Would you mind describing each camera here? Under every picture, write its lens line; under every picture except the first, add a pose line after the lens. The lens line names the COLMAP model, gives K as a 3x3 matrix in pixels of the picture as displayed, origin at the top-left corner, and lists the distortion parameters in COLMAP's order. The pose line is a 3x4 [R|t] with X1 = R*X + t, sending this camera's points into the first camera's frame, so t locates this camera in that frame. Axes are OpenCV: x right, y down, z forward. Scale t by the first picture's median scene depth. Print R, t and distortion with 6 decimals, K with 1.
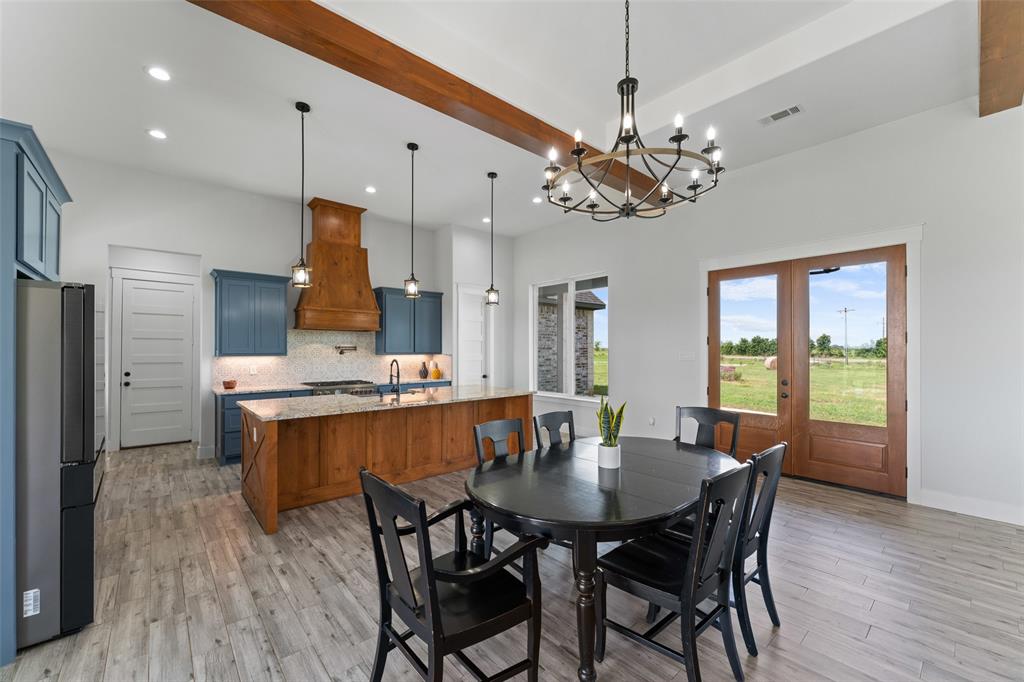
lens RADIAL K [[410.2, 0, 504.6], [0, 410.2, 345.6], [0, 0, 1]] dist [-0.002843, 0.000778]
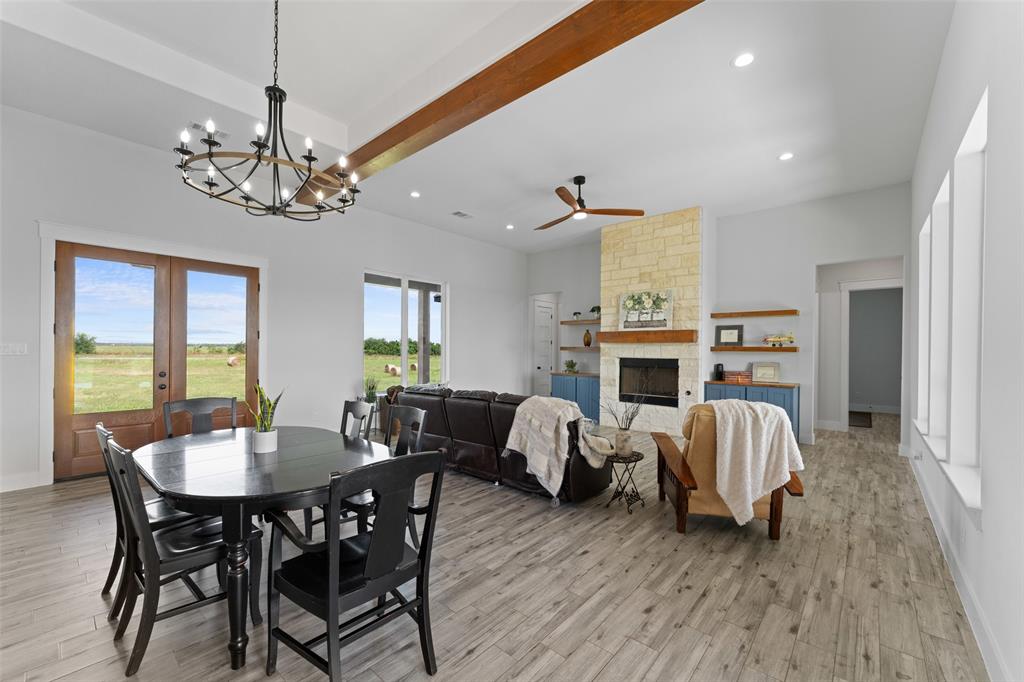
lens RADIAL K [[410.2, 0, 508.7], [0, 410.2, 351.3], [0, 0, 1]] dist [-0.002843, 0.000778]
pose [[-0.144298, -0.006174, 0.989515, -0.357477], [-0.018393, 0.999825, 0.003556, 0.010518], [-0.989363, -0.017687, -0.144386, 0.229684]]
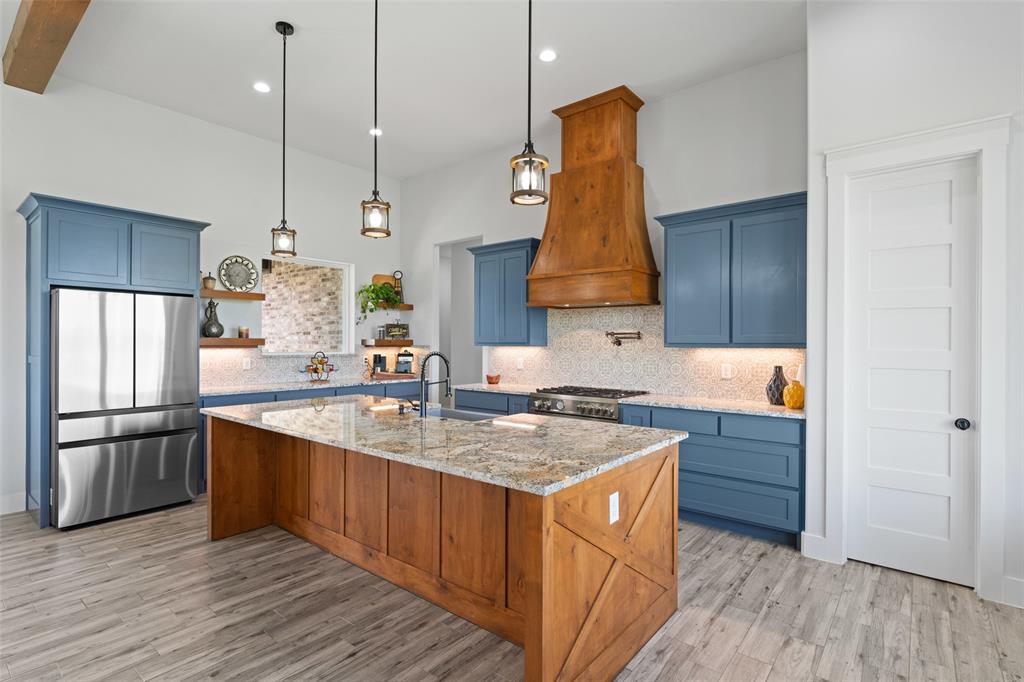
lens RADIAL K [[497.5, 0, 504.4], [0, 497.5, 343.8], [0, 0, 1]] dist [-0.002120, 0.000801]
pose [[0.168370, 0.003134, -0.985719, 0.334521], [0.006781, 0.999968, 0.004337, 0.016150], [0.985701, -0.007414, 0.168343, 0.798379]]
